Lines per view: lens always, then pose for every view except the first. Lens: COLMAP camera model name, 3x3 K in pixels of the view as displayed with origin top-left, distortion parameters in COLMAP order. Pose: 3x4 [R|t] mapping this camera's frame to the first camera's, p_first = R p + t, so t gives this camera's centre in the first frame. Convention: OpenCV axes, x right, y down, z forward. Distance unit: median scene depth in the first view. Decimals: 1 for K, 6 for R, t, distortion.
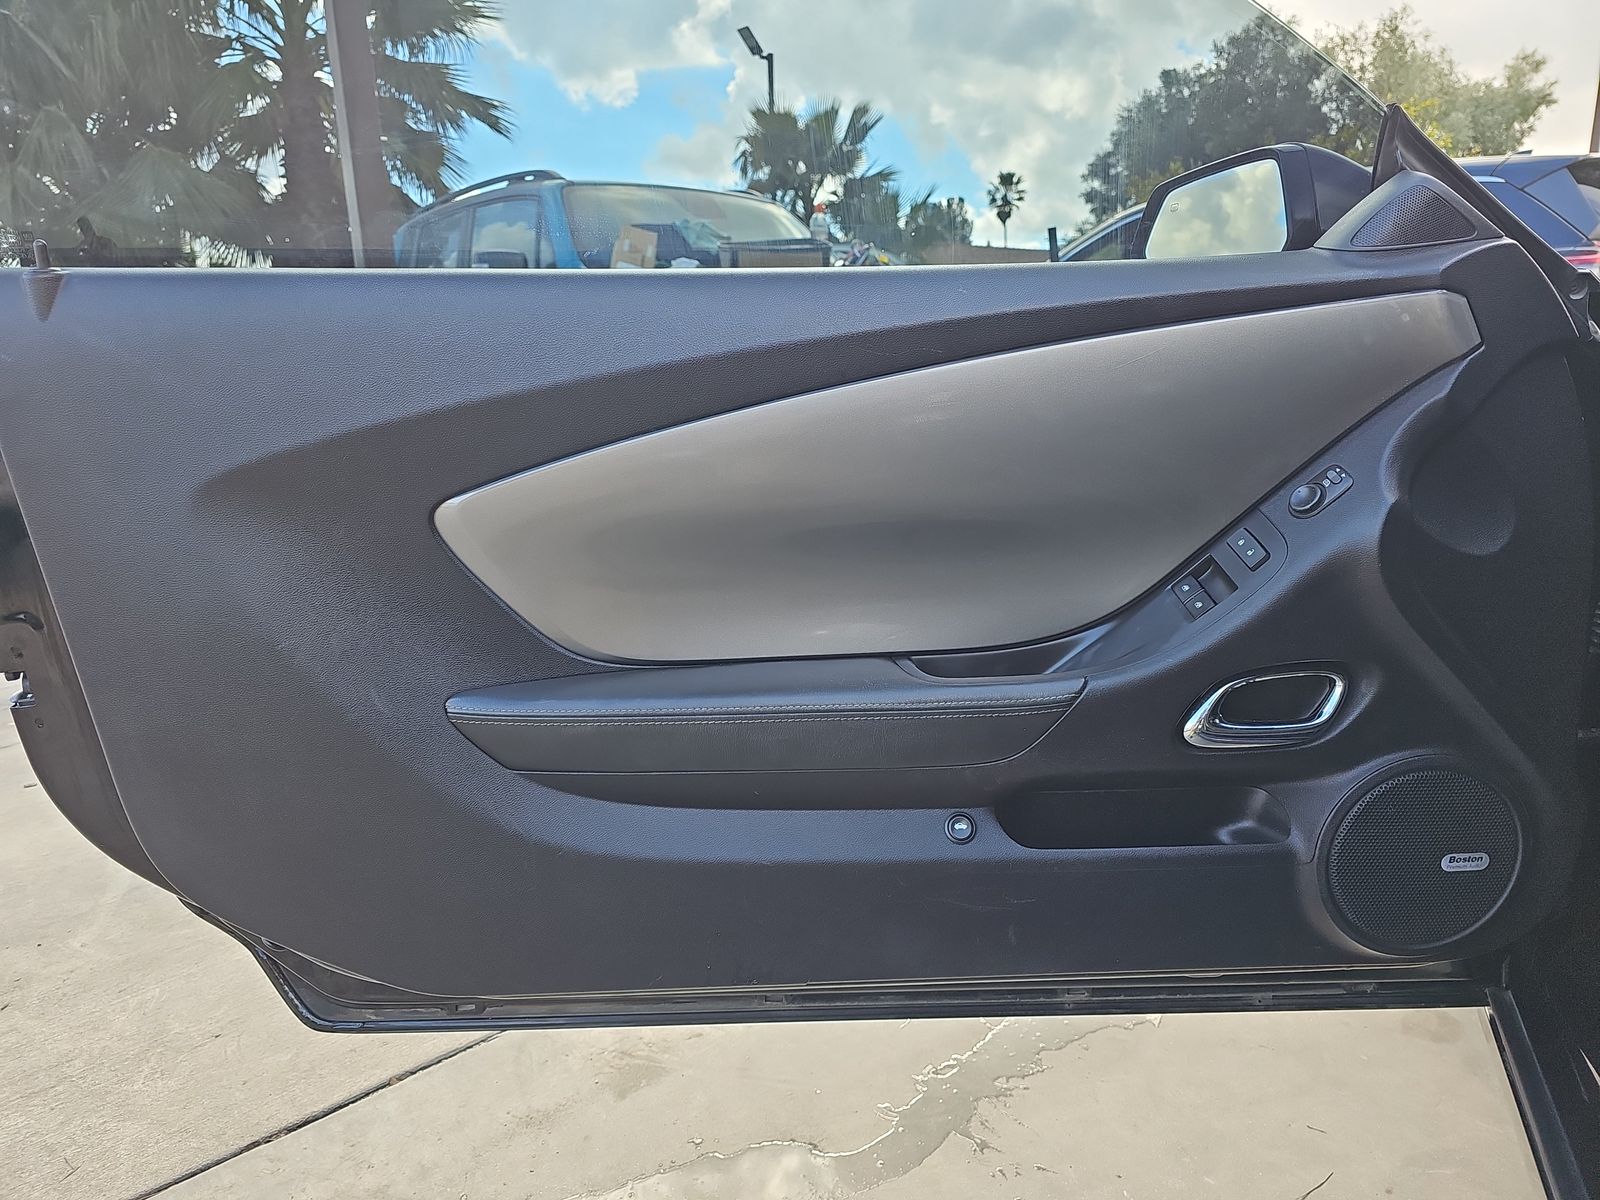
lens RADIAL K [[1048.5, 0, 812.3], [0, 1048.5, 603.1], [0, 0, 1]] dist [0.043546, -0.039699]
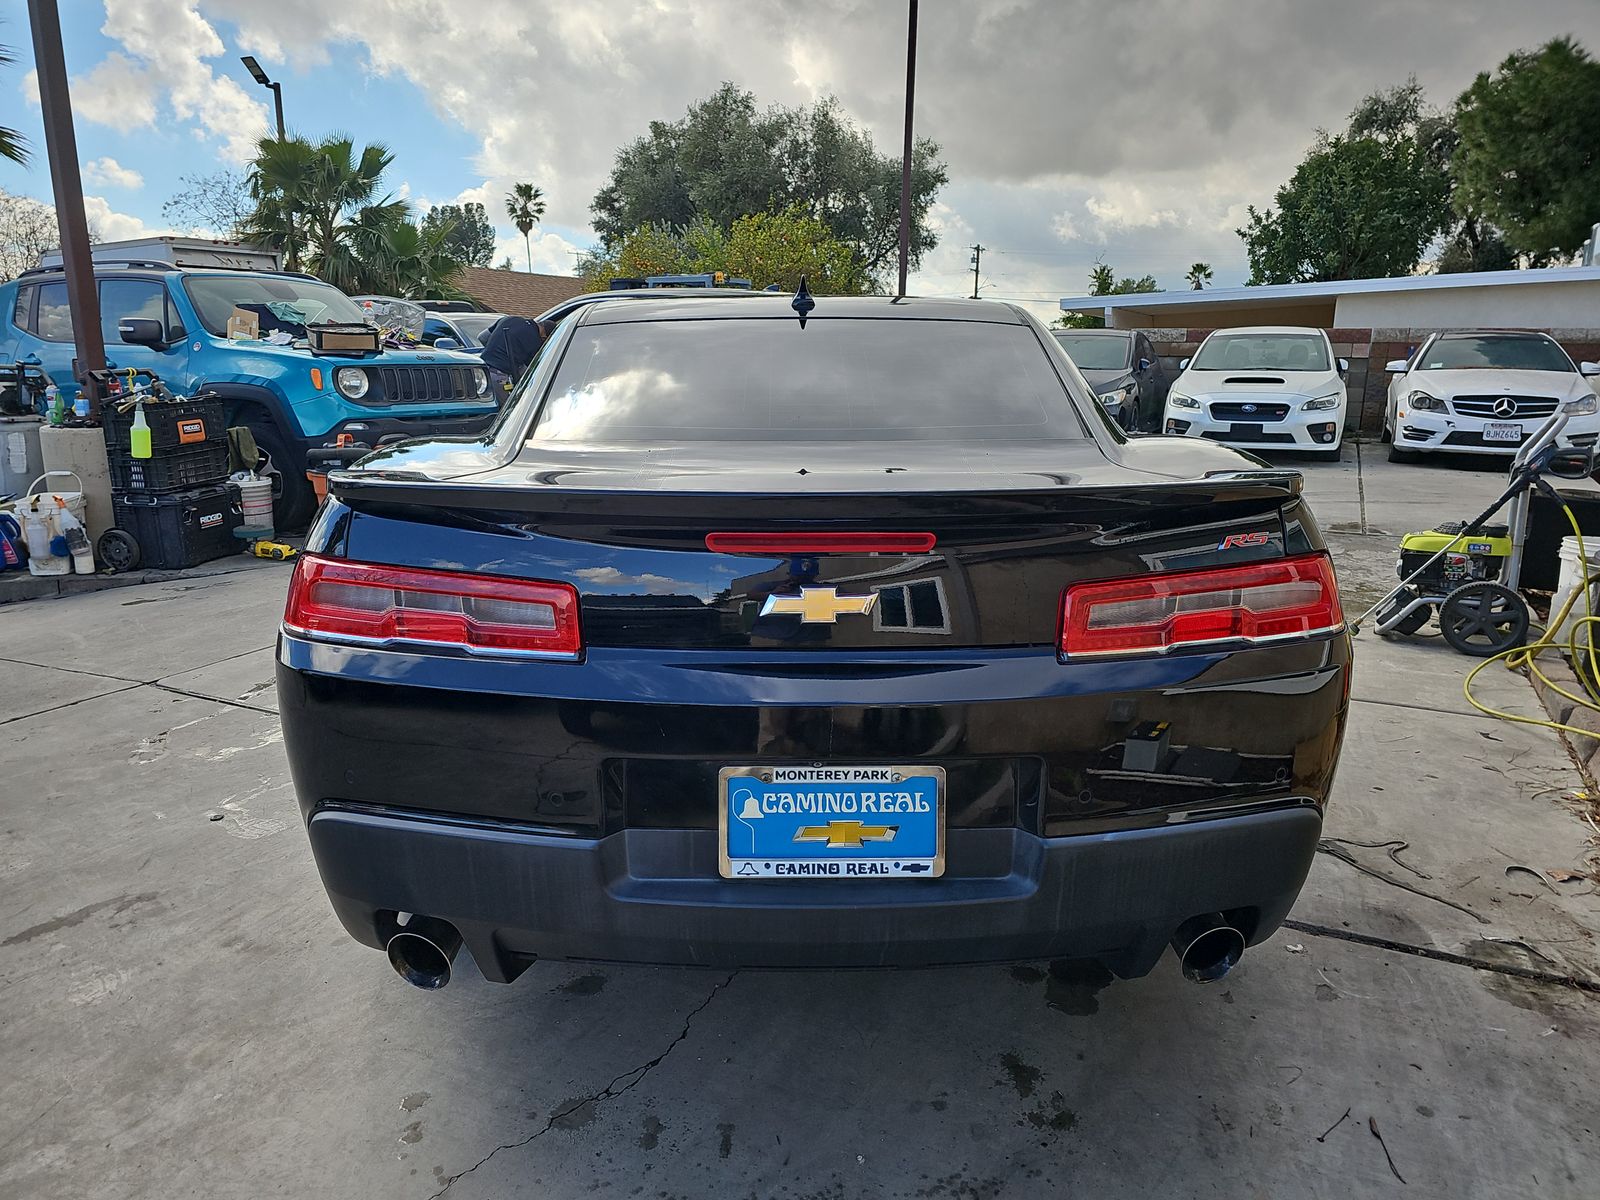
lens RADIAL K [[1071.8, 0, 789.4], [0, 1071.8, 583.8], [0, 0, 1]] dist [0.067089, -0.056820]
pose [[0.921562, -0.060100, 0.383550, -0.011293], [0.070404, 0.997436, -0.012868, 0.021106], [-0.381793, 0.038863, 0.923430, -0.130516]]
